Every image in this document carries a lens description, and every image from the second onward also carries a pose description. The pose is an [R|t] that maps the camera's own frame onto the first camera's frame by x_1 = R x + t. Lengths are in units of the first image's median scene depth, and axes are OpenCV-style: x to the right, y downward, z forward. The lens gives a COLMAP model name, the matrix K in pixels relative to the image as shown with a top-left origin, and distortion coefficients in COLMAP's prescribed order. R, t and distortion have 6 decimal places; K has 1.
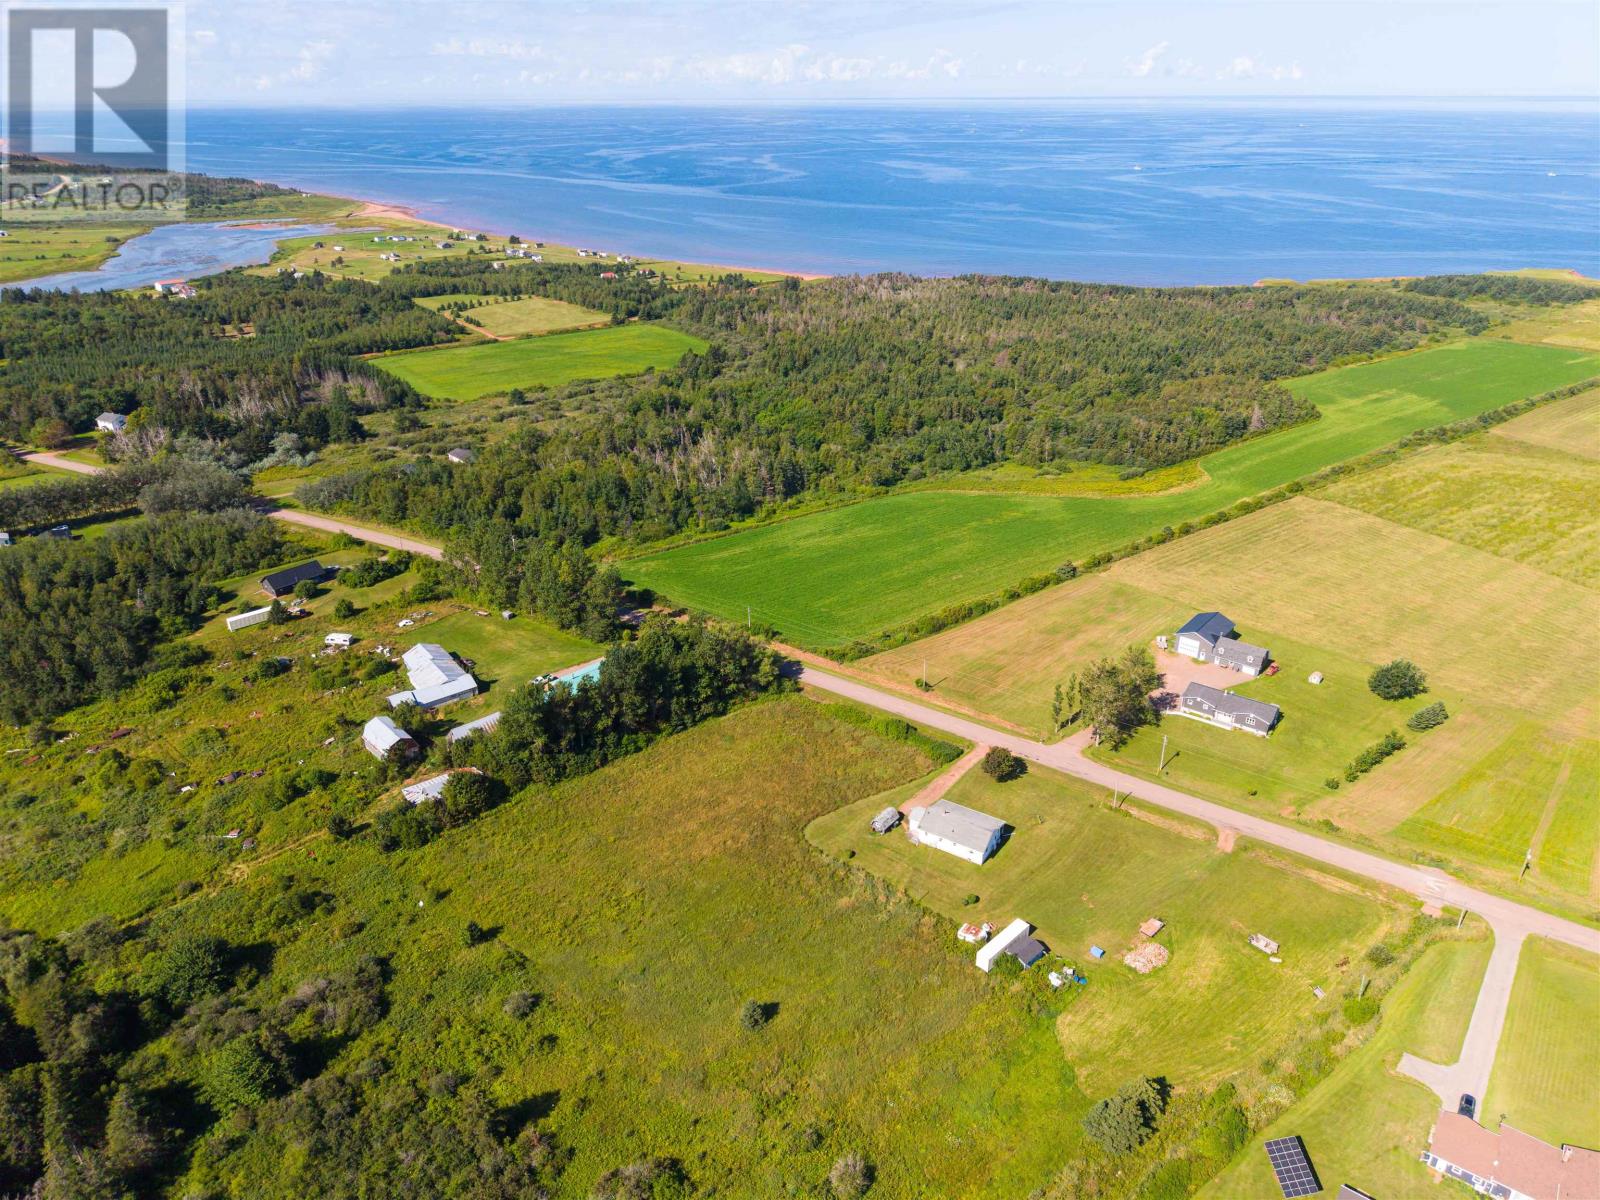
lens RADIAL K [[1063.3, 0, 803.1], [0, 1063.3, 603.2], [0, 0, 1]] dist [0.049138, -0.058575]
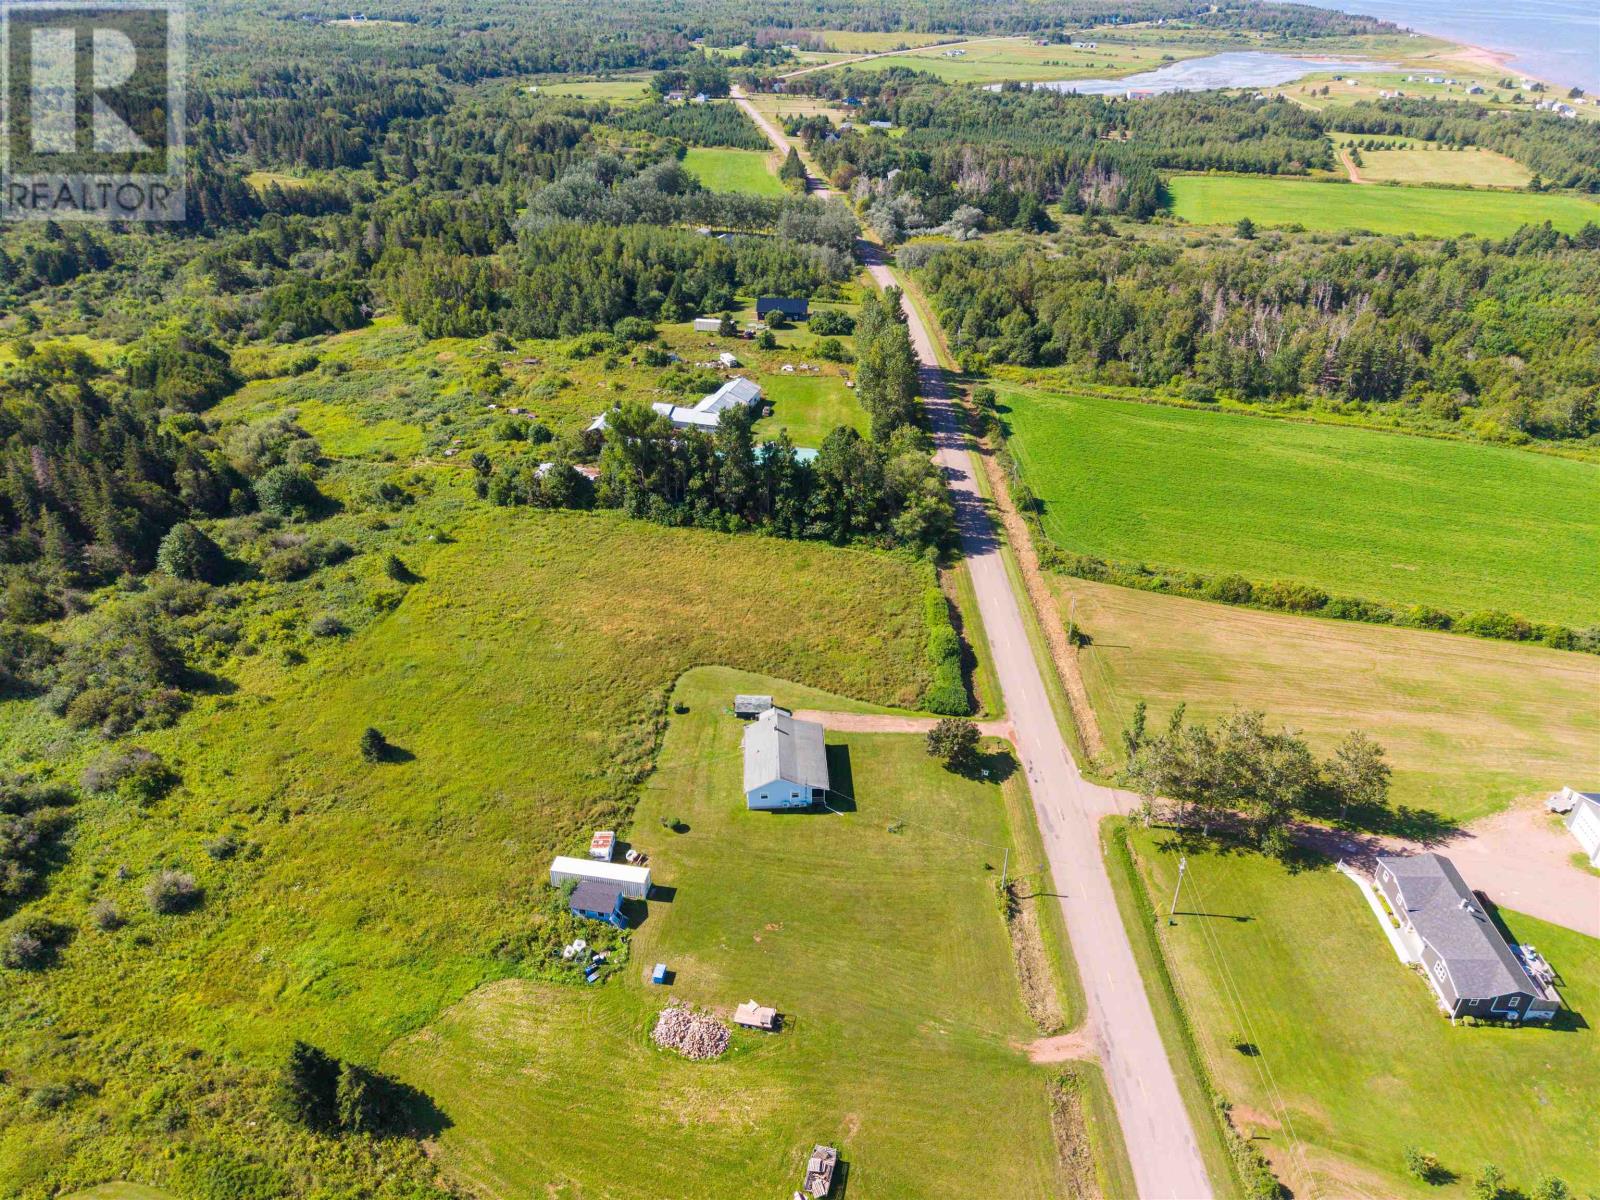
lens RADIAL K [[1069.1, 0, 803.2], [0, 1069.1, 600.4], [0, 0, 1]] dist [0.023998, -0.022237]
pose [[0.571718, 0.427584, -0.700221, 0.419663], [-0.353016, 0.898620, 0.260504, -0.050116], [0.740620, 0.098254, 0.664702, 0.369470]]
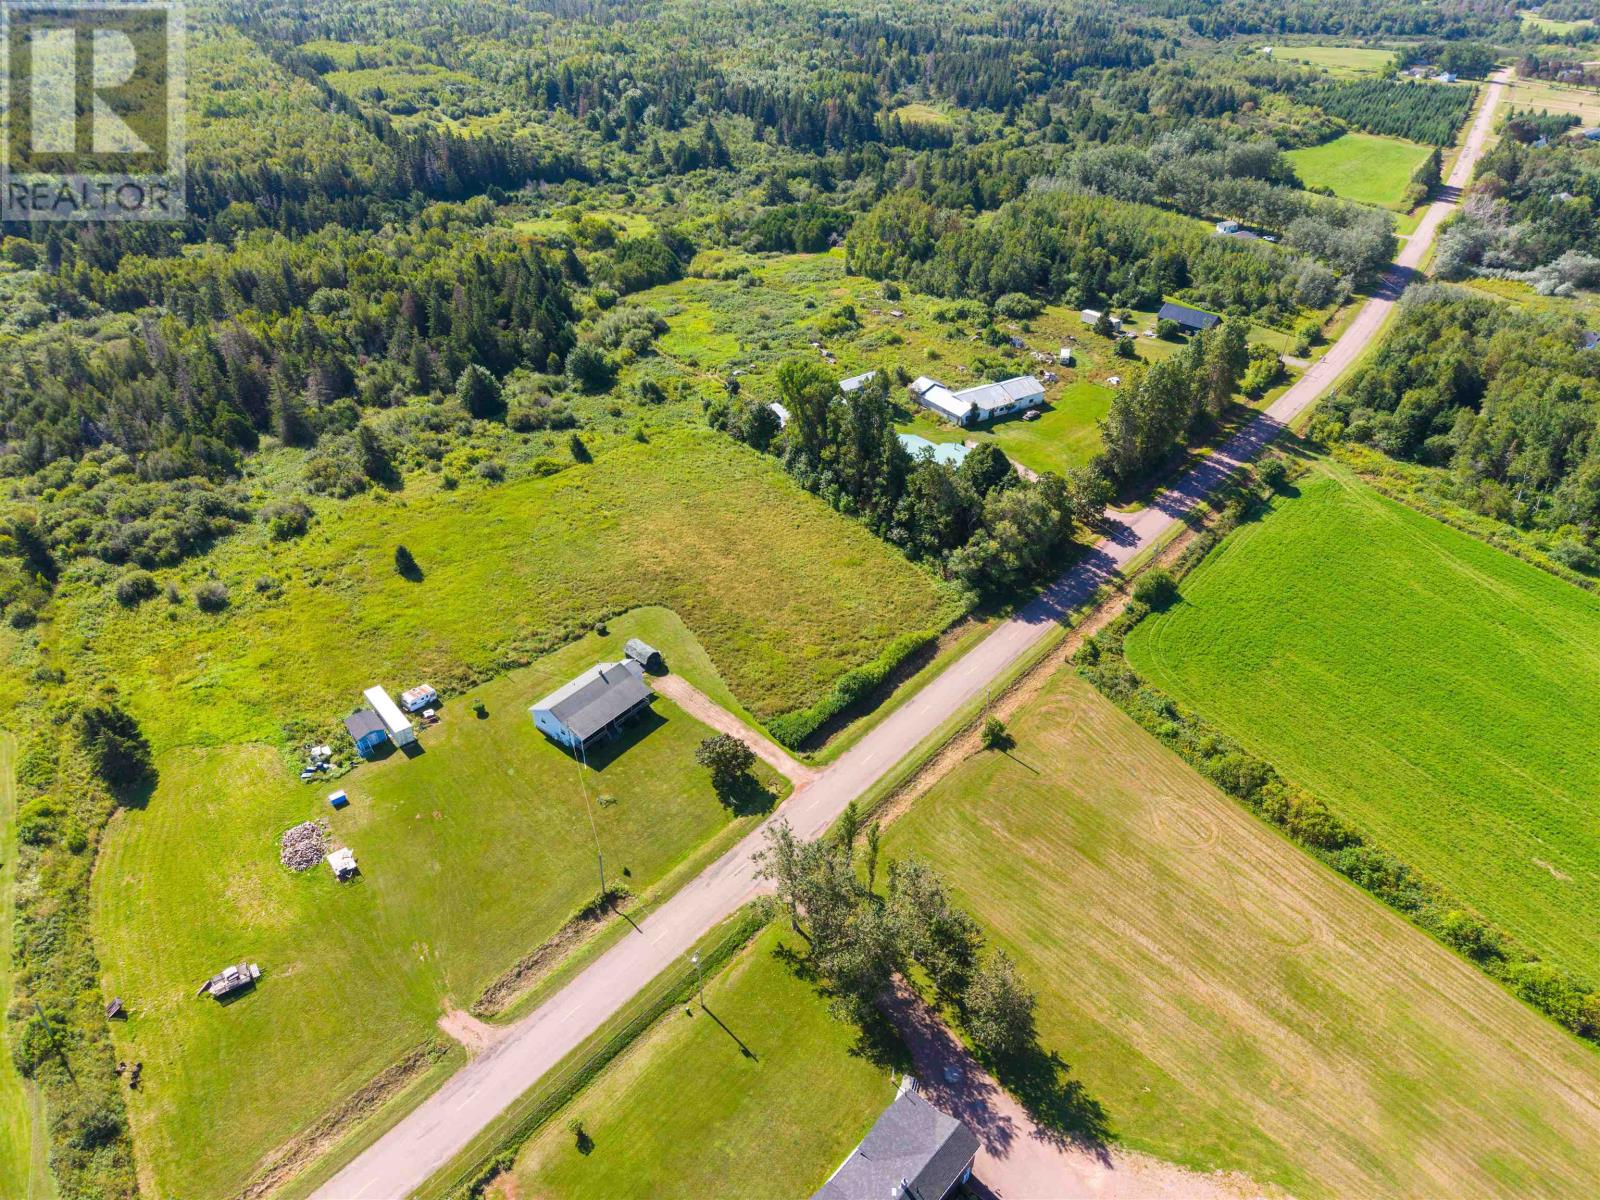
lens RADIAL K [[1069.1, 0, 803.2], [0, 1069.1, 600.4], [0, 0, 1]] dist [0.023998, -0.022237]
pose [[-0.090991, 0.553918, -0.827584, 0.497968], [-0.434936, 0.725478, 0.533397, -0.213002], [0.895852, 0.408481, 0.174908, 0.677463]]
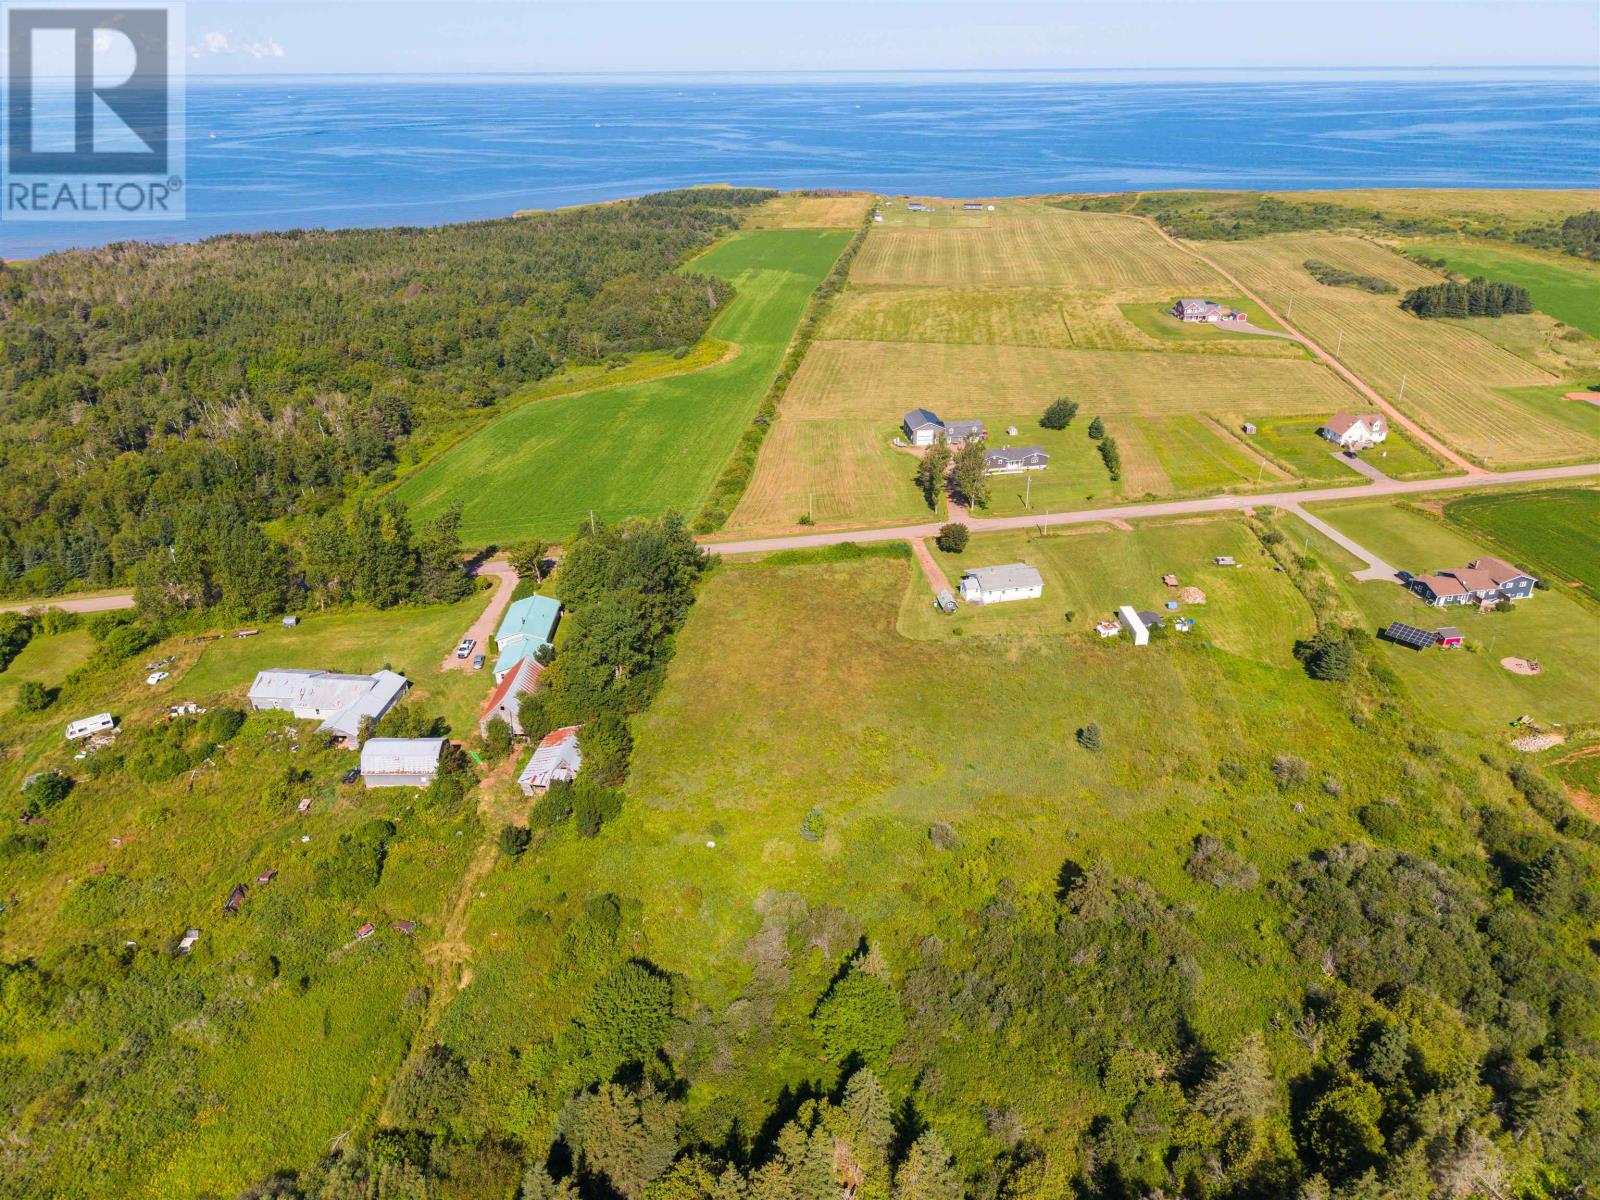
lens RADIAL K [[1069.1, 0, 803.2], [0, 1069.1, 600.4], [0, 0, 1]] dist [0.023998, -0.022237]
pose [[0.693201, -0.323446, 0.644092, -0.508359], [0.314799, 0.939776, 0.133129, 0.010391], [-0.648362, 0.110474, 0.753274, 0.203647]]
